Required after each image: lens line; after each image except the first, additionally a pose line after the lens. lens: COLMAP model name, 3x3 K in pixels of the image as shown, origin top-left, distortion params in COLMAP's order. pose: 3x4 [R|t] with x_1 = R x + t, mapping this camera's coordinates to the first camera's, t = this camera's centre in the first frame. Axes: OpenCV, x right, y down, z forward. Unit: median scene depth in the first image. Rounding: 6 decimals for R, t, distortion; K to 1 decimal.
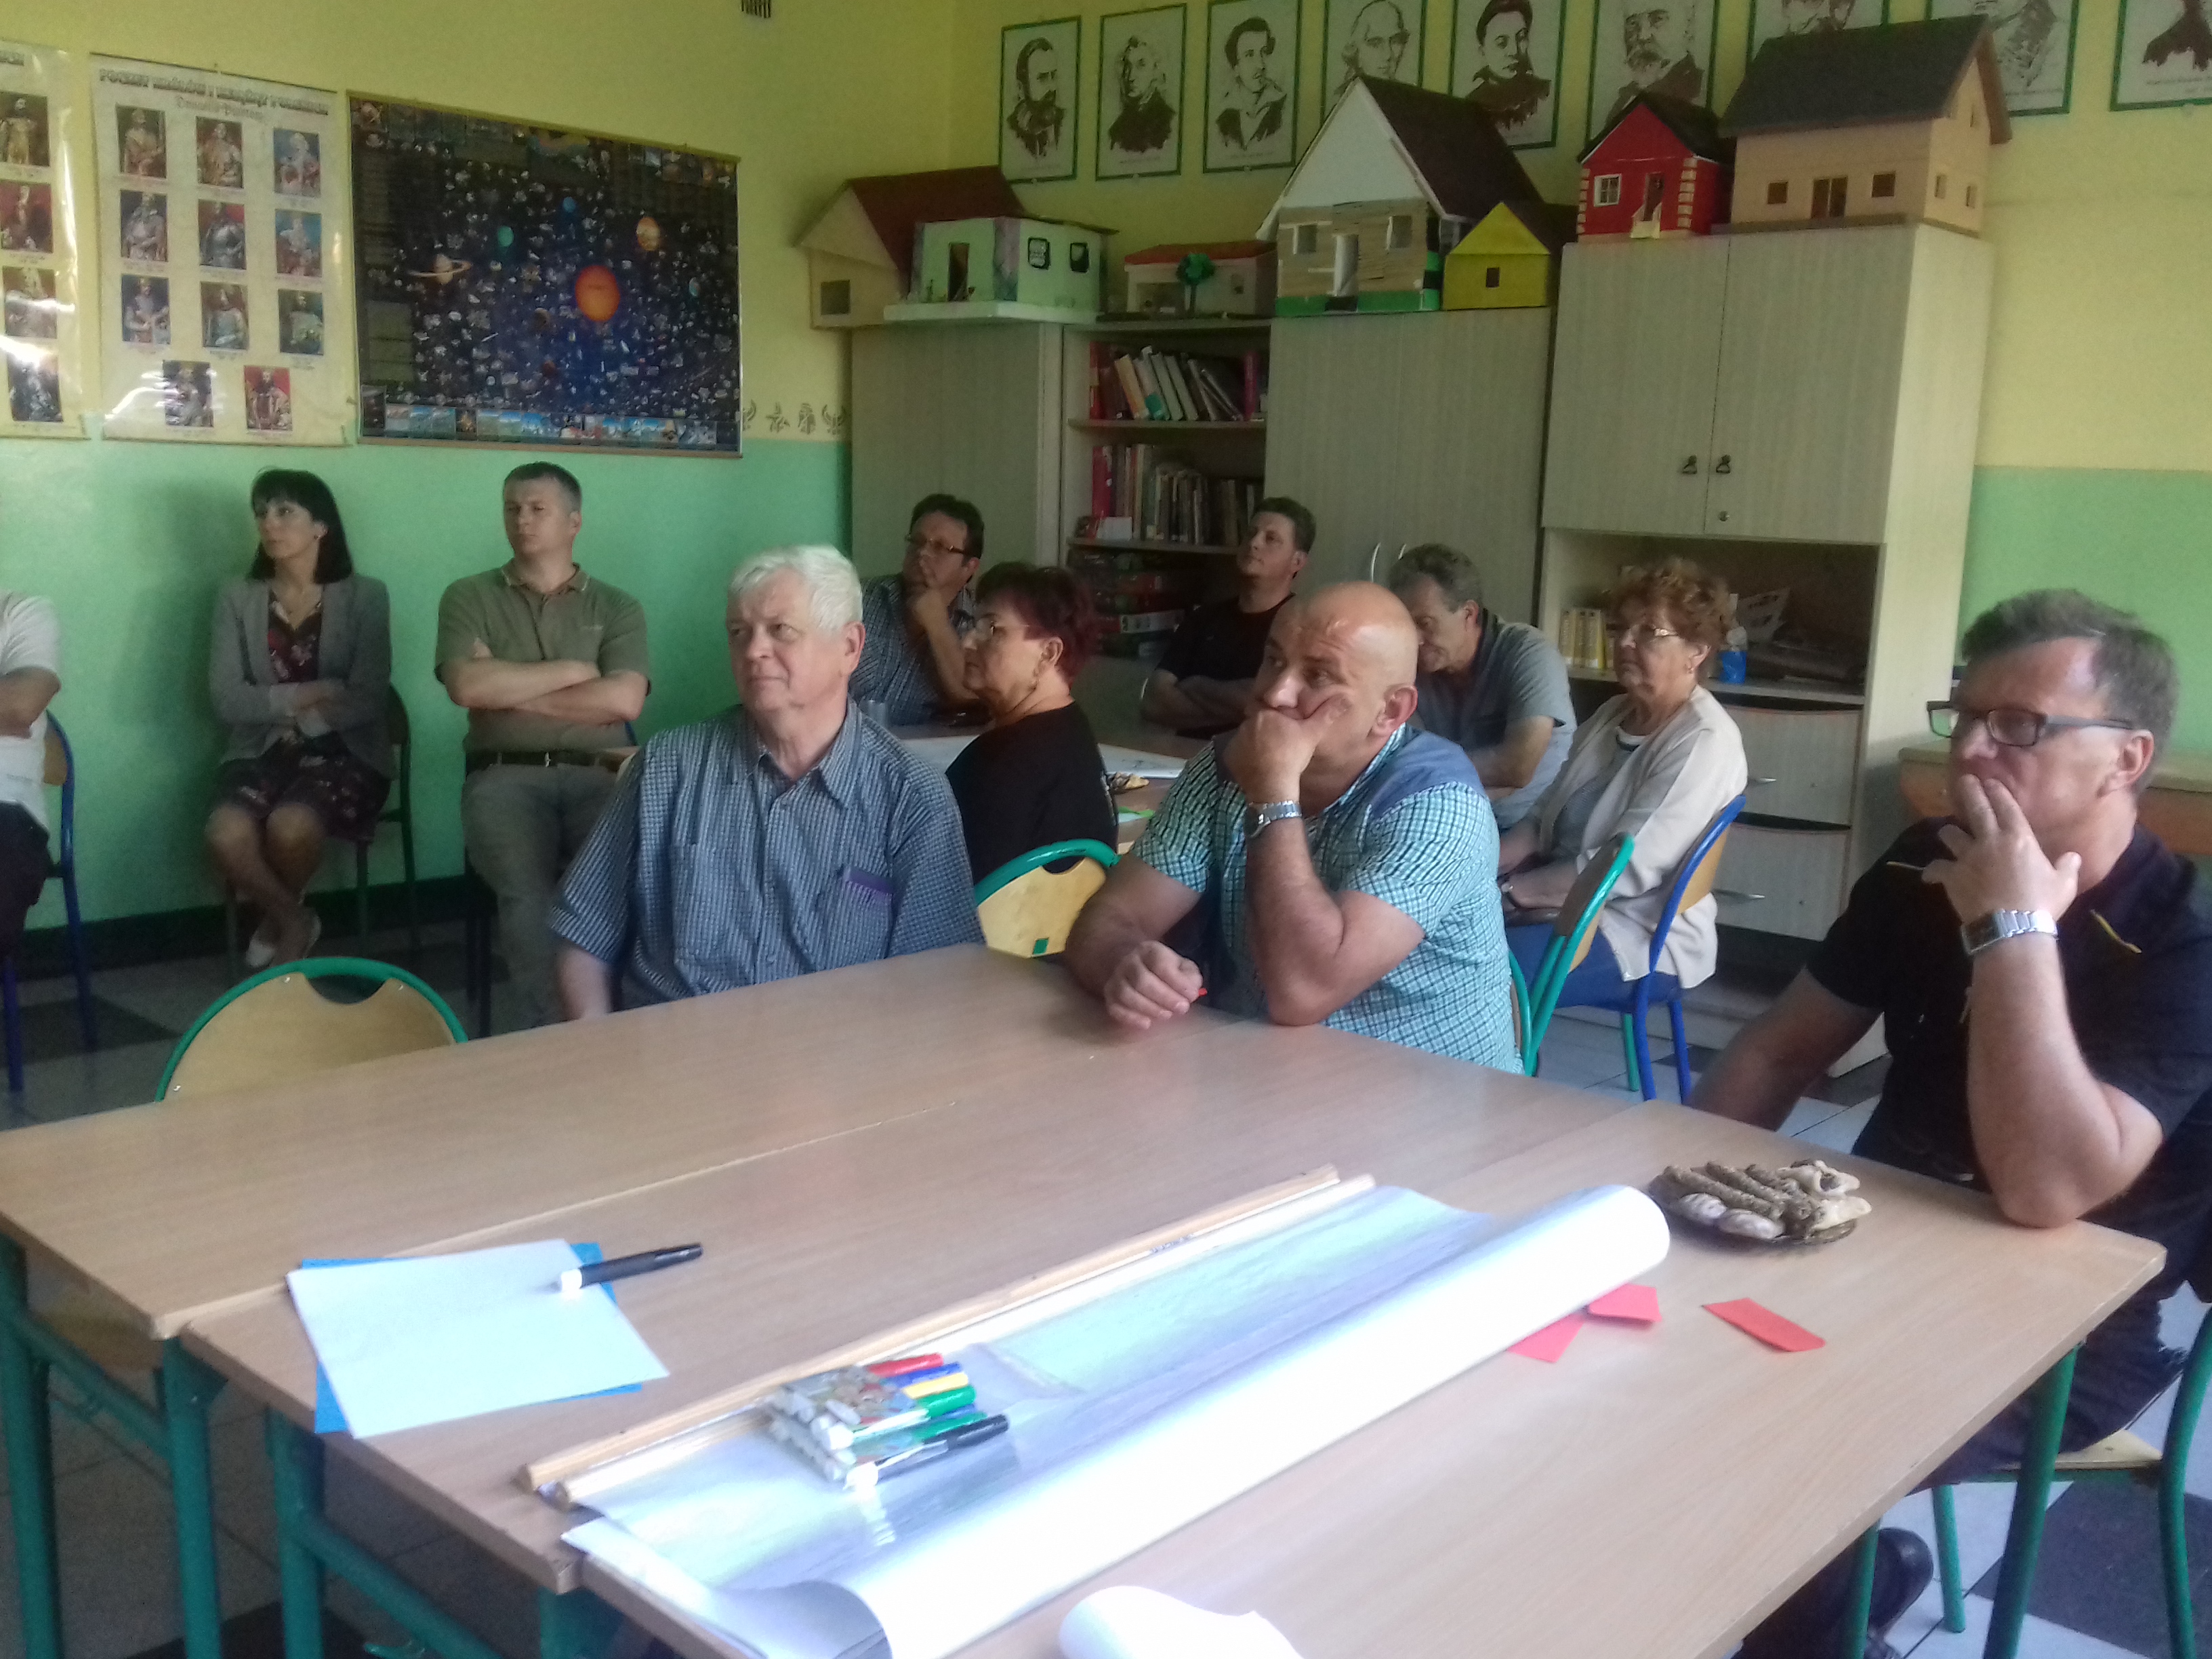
lens RADIAL K [[2104.5, 0, 1137.1], [0, 2104.5, 843.0], [0, 0, 1]] dist [0.087299, -0.184953]
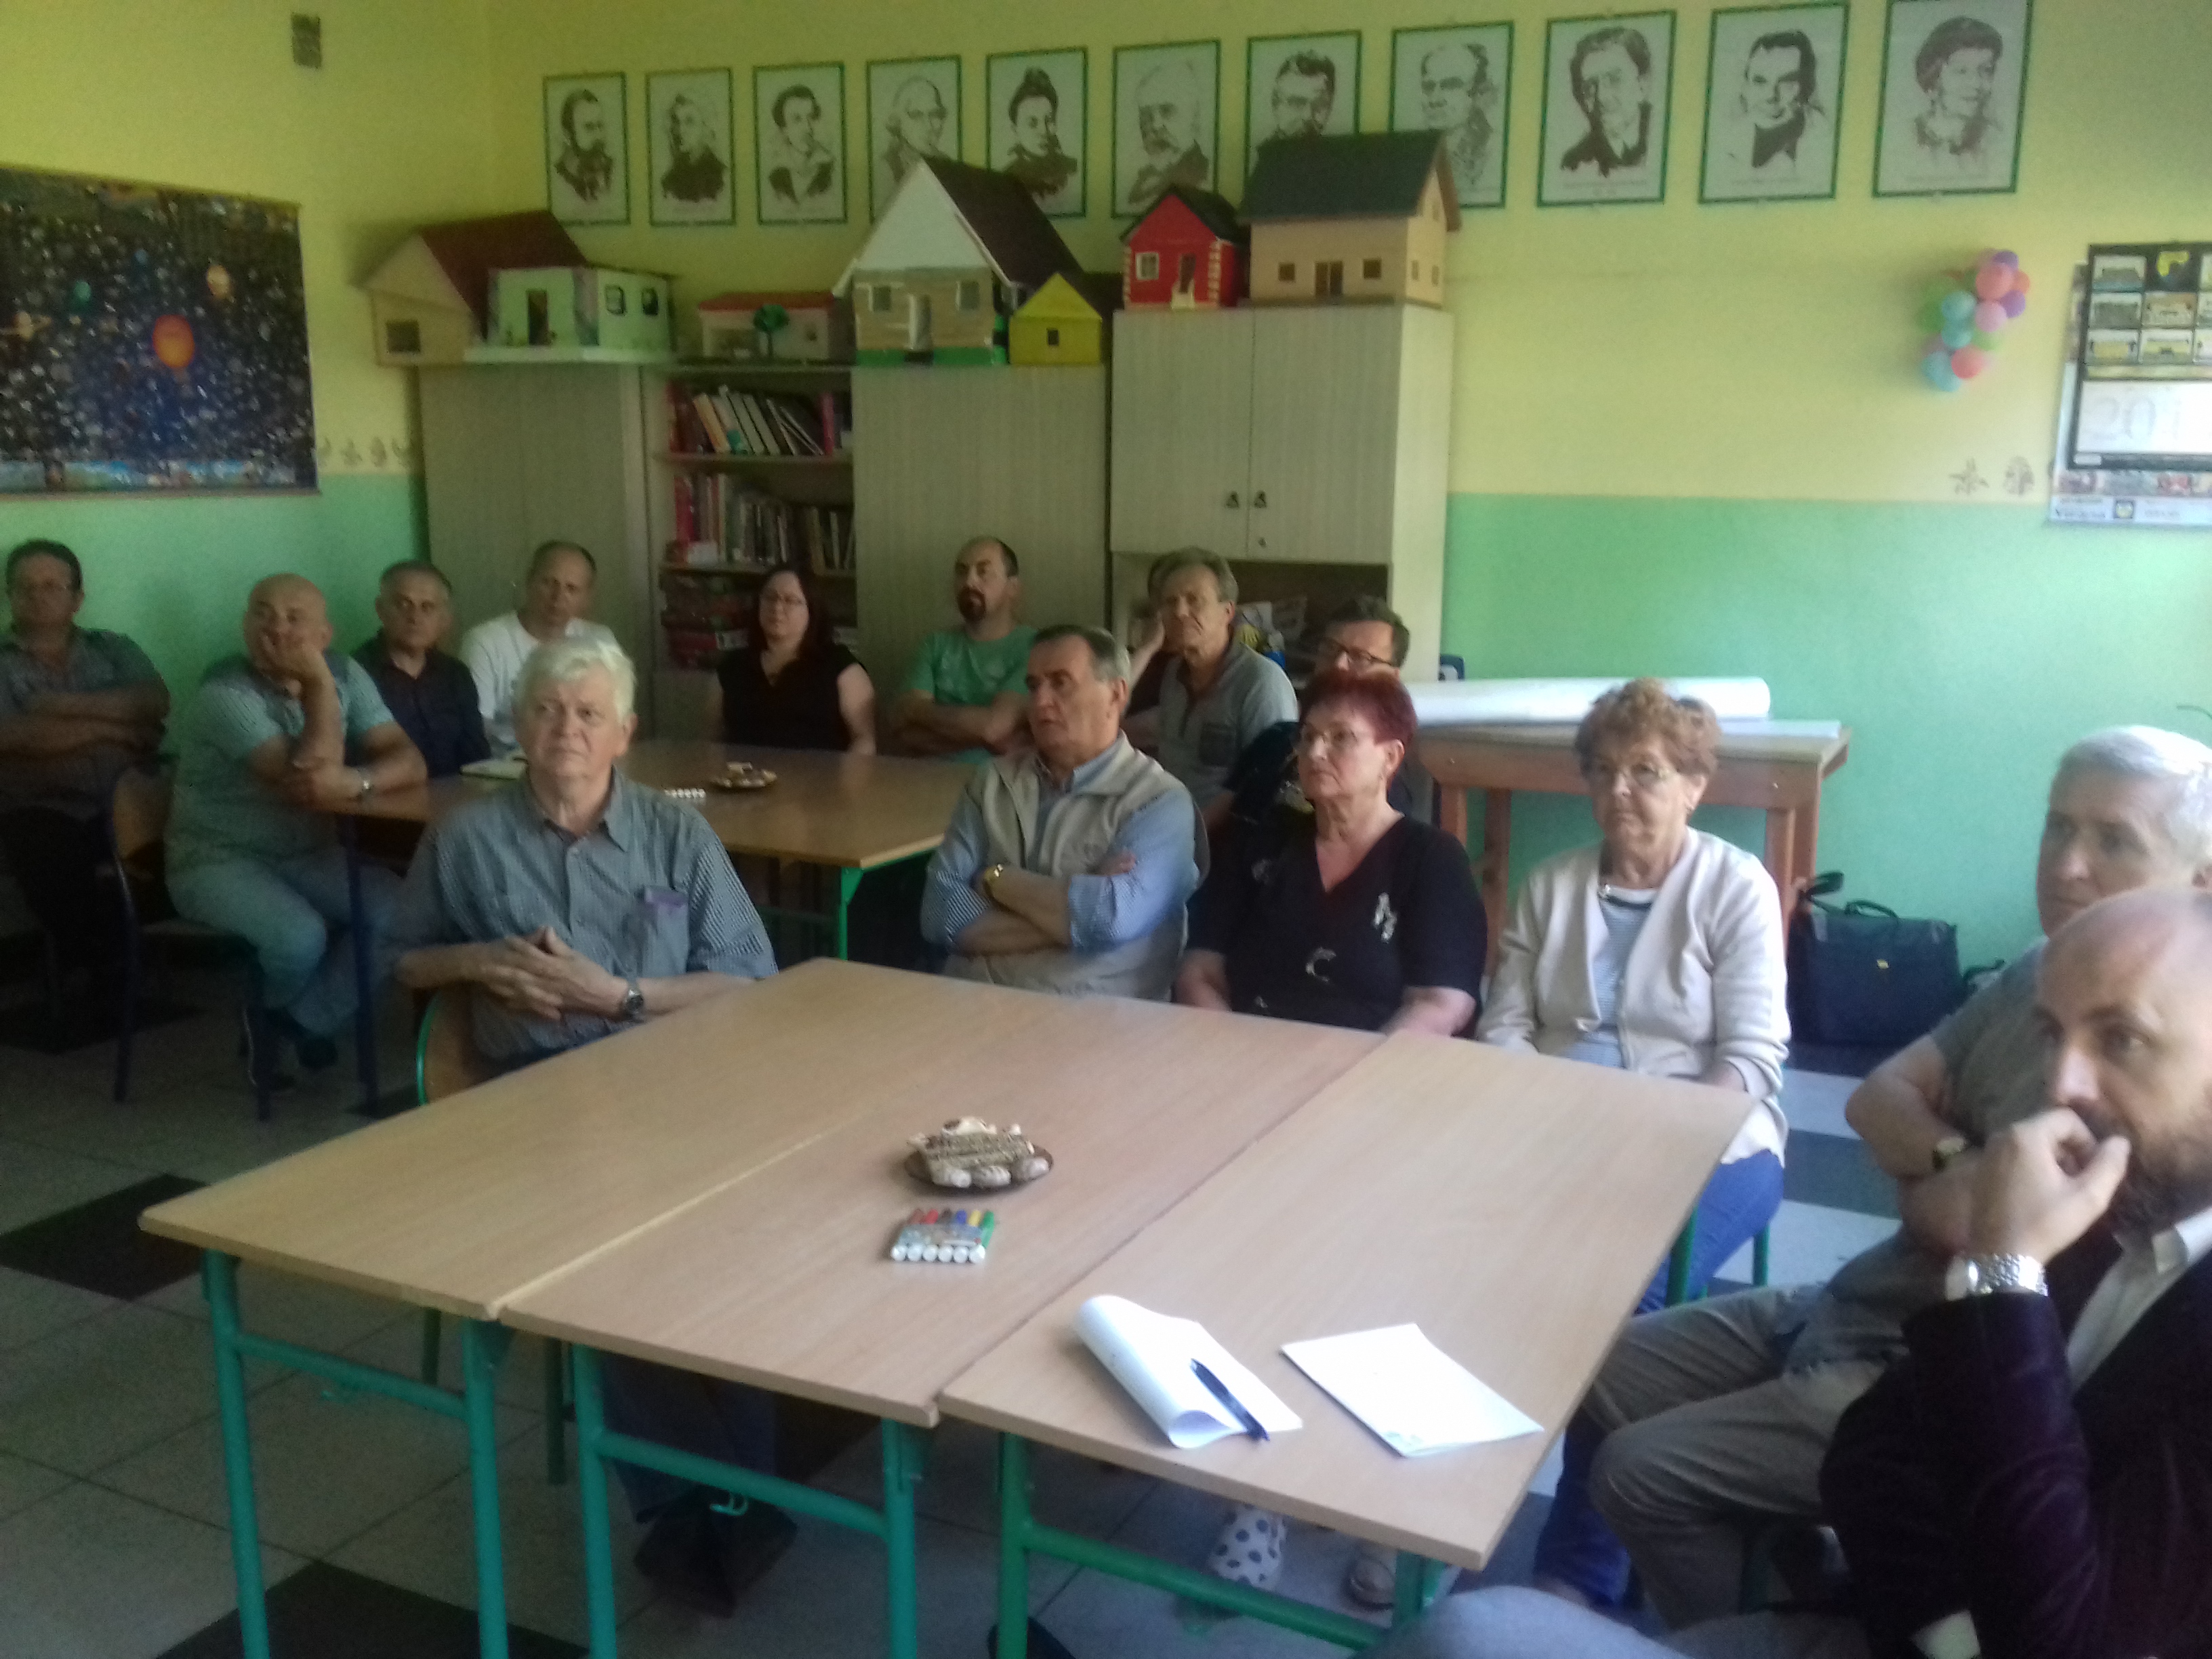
lens RADIAL K [[2062.8, 0, 1137.1], [0, 2062.8, 836.6], [0, 0, 1]] dist [0.111137, -0.204832]
pose [[0.959632, -0.072799, 0.271674, -0.100855], [0.067035, 0.997286, 0.030450, -0.021416], [-0.273153, -0.011009, 0.961908, -0.096468]]
